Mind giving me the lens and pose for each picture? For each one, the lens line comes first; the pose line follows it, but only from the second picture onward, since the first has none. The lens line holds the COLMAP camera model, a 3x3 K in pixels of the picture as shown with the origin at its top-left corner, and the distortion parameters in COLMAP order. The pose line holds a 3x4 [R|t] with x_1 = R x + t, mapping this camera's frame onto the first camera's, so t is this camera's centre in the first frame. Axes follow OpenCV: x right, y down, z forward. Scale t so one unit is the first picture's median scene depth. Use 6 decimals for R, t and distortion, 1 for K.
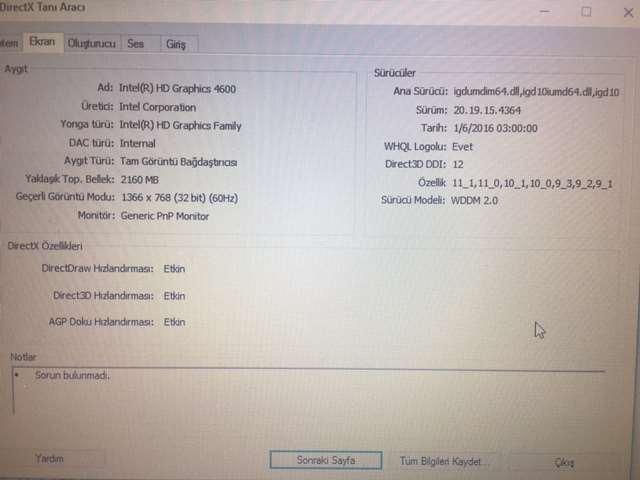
lens RADIAL K [[542.2, 0, 376.7], [0, 542.2, 250.6], [0, 0, 1]] dist [0.027547, -0.009761]
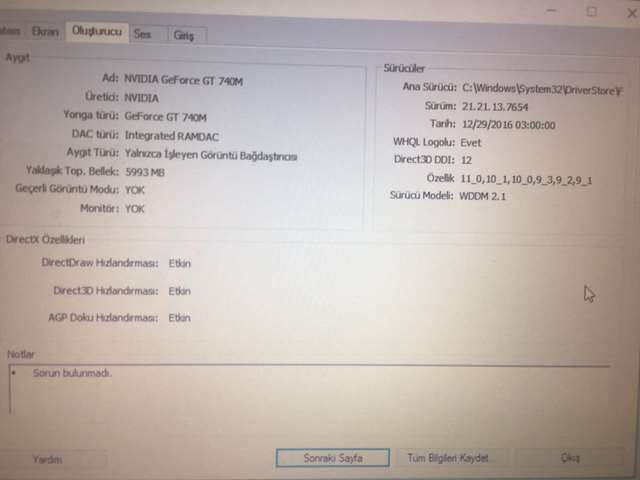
lens RADIAL K [[542.2, 0, 320.1], [0, 542.2, 237.3], [0, 0, 1]] dist [0.027547, -0.009761]
pose [[0.998965, 0.005133, 0.045199, -0.163855], [-0.004608, 0.999921, -0.011714, -0.003334], [-0.045256, 0.011494, 0.998909, 0.010766]]
